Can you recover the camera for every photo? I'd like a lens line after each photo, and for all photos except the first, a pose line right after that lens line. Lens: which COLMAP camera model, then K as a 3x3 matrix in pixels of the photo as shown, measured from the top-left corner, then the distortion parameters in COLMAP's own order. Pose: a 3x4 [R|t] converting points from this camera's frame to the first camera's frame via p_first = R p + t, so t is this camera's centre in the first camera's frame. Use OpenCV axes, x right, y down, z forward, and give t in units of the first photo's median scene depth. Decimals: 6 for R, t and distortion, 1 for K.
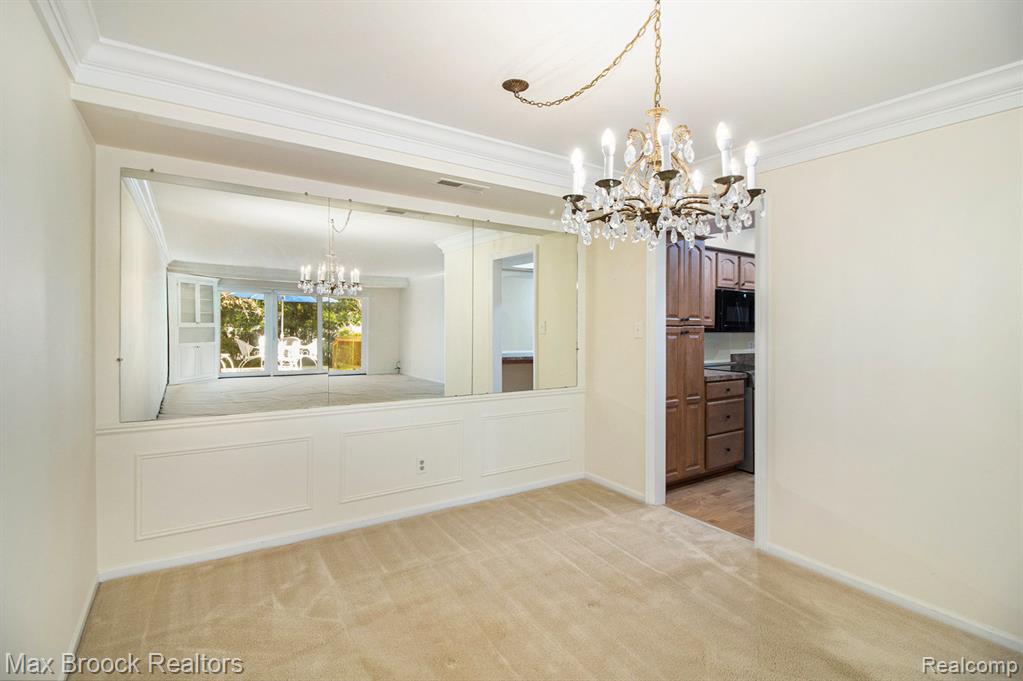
lens RADIAL K [[484.4, 0, 507.4], [0, 484.4, 317.8], [0, 0, 1]] dist [0.014208, 0.000231]
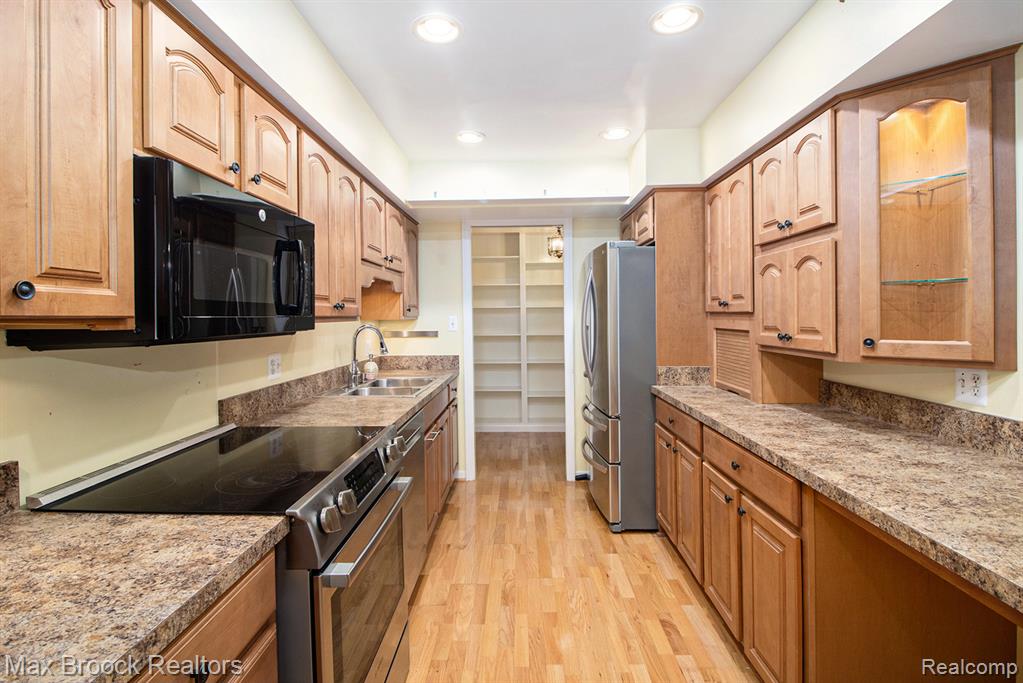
lens RADIAL K [[484.4, 0, 507.4], [0, 484.4, 318.8], [0, 0, 1]] dist [0.014208, 0.000231]
pose [[0.573470, -0.025151, 0.818840, 0.298226], [0.009951, 0.999669, 0.023737, 0.011463], [-0.819166, -0.005464, 0.573530, 0.639897]]
